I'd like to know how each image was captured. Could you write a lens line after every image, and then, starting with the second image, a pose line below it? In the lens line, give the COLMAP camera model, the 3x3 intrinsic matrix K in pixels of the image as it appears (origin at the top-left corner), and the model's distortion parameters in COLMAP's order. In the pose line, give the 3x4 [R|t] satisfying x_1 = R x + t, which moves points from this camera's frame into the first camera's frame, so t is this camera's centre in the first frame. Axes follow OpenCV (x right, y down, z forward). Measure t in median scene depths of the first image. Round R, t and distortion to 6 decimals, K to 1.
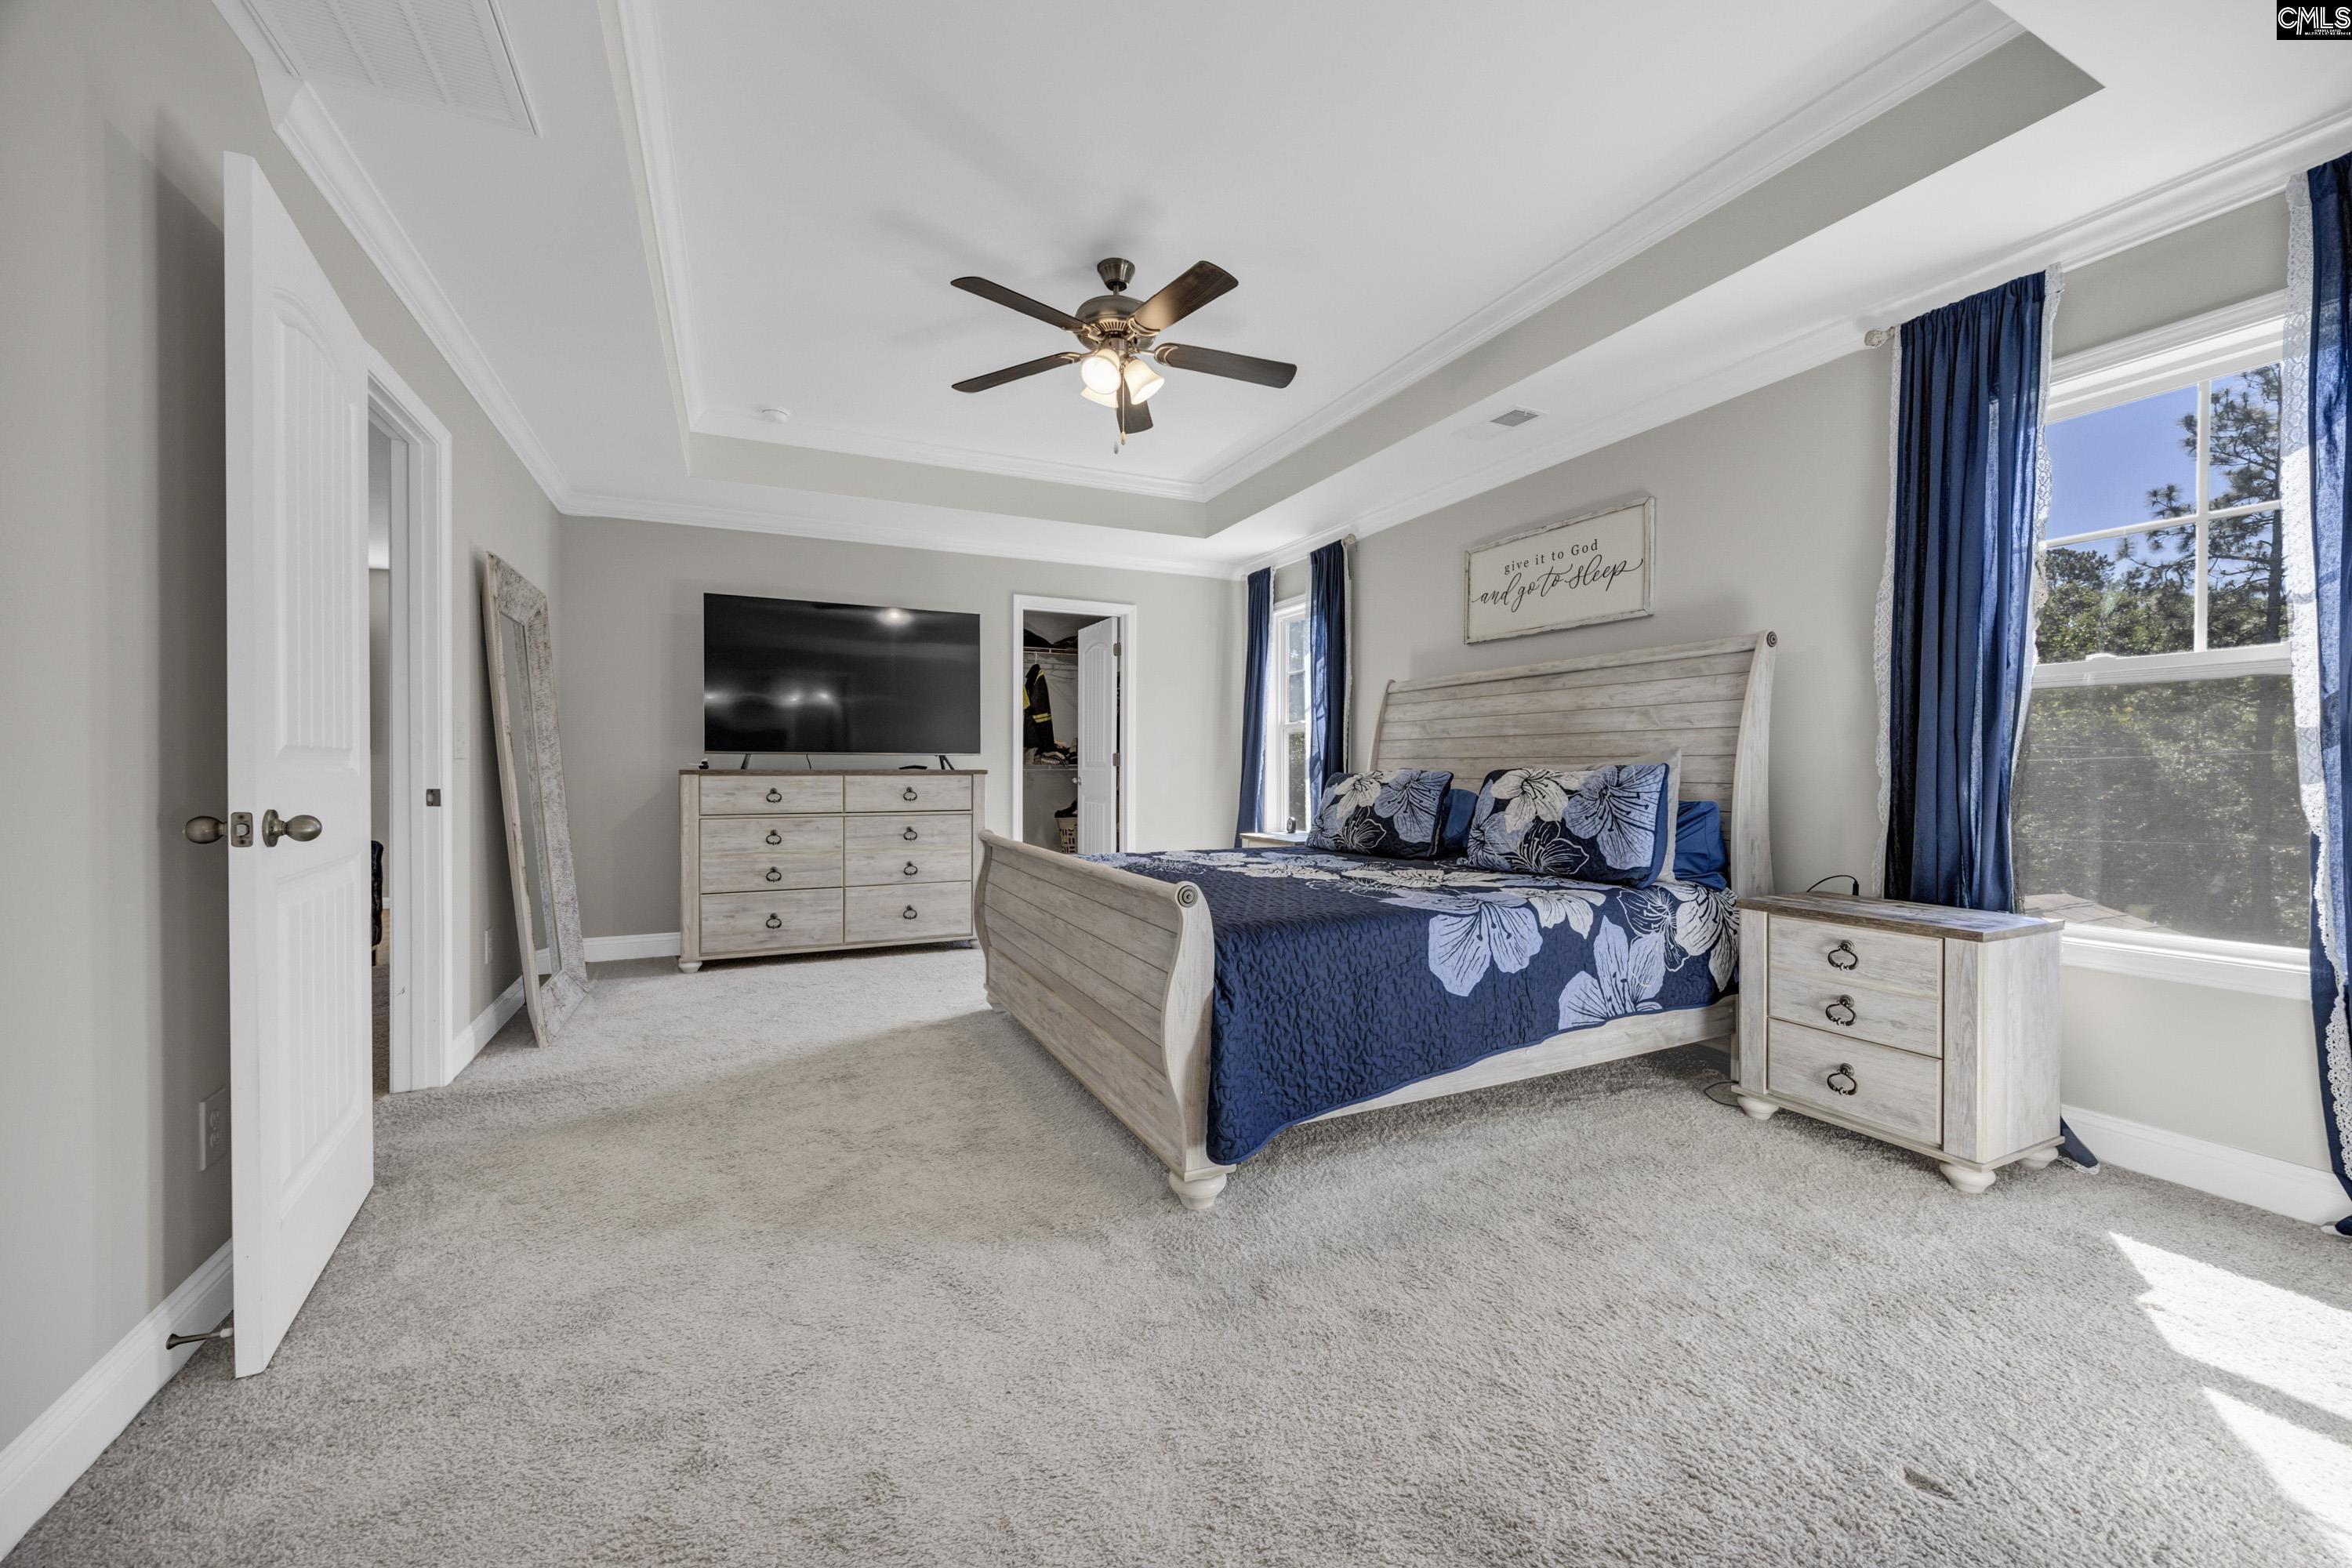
lens RADIAL K [[902.5, 0, 1174.7], [0, 902.5, 781.1], [0, 0, 1]] dist [-0.000620, 0.000208]
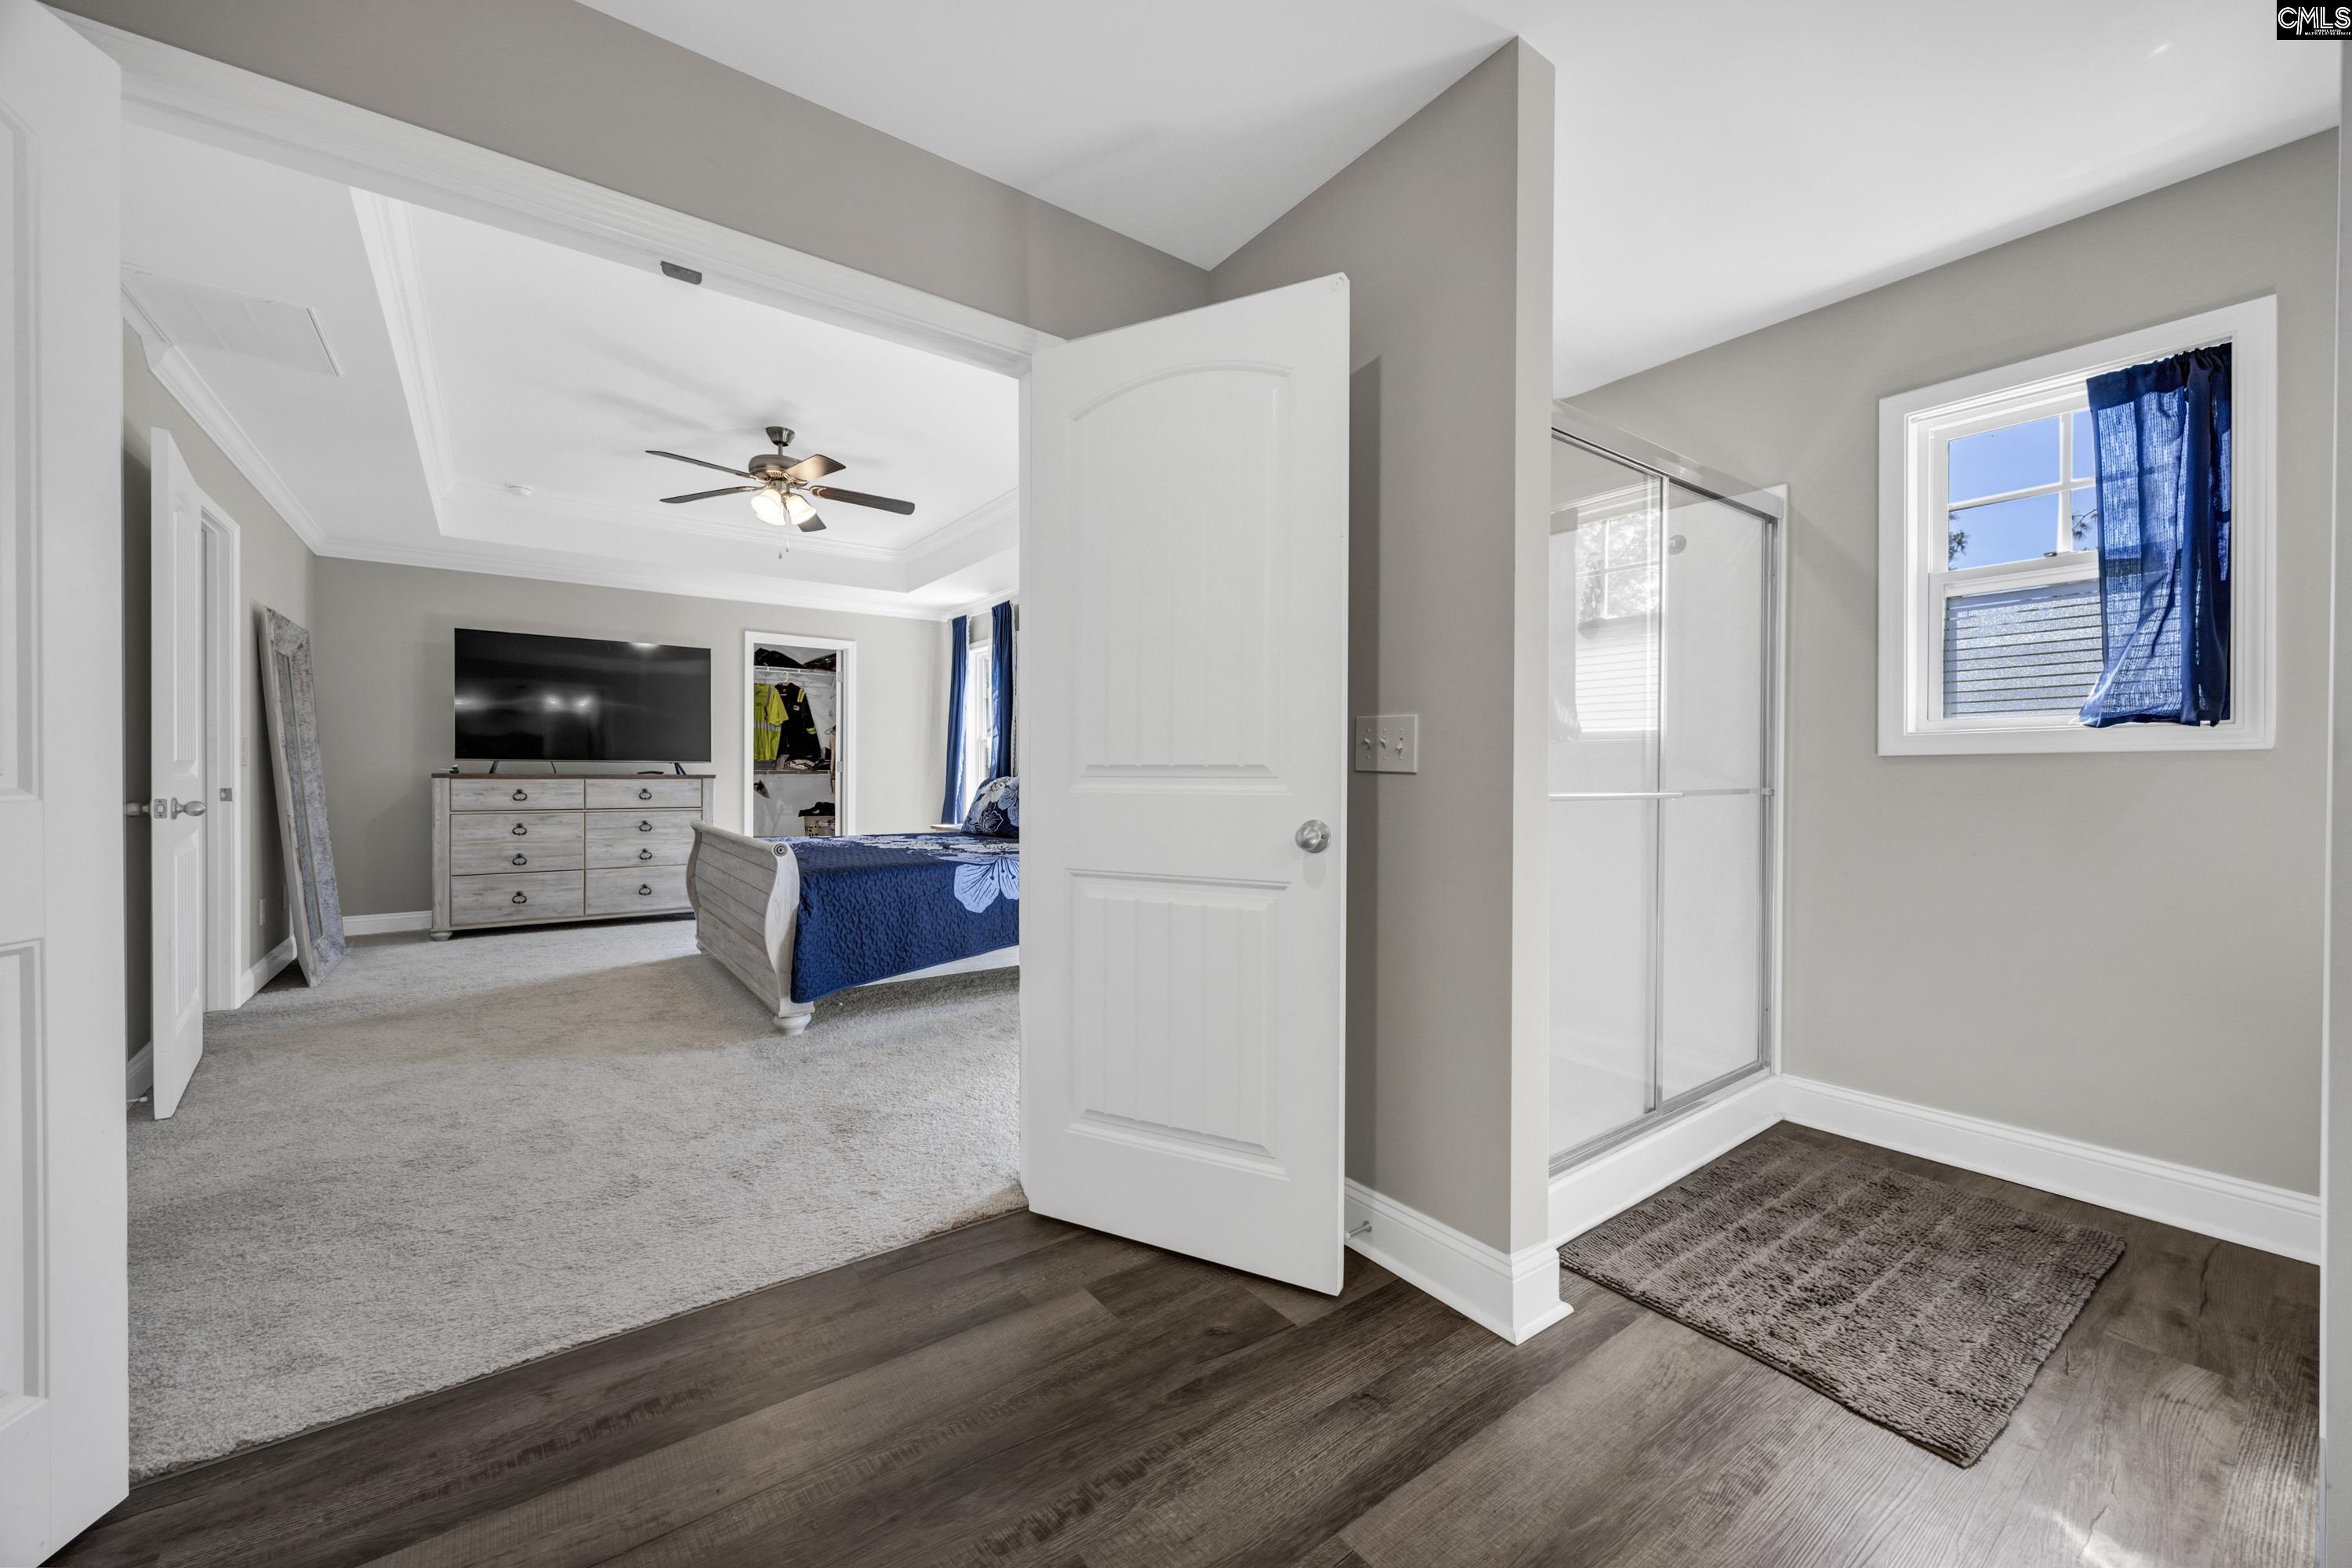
lens RADIAL K [[902.5, 0, 1188.8], [0, 902.5, 783.3], [0, 0, 1]] dist [-0.000620, 0.000208]
pose [[0.979036, 0.001451, 0.203684, 0.261578], [-0.000888, 0.999996, -0.002858, 0.003337], [-0.203687, 0.002618, 0.979033, -0.515047]]
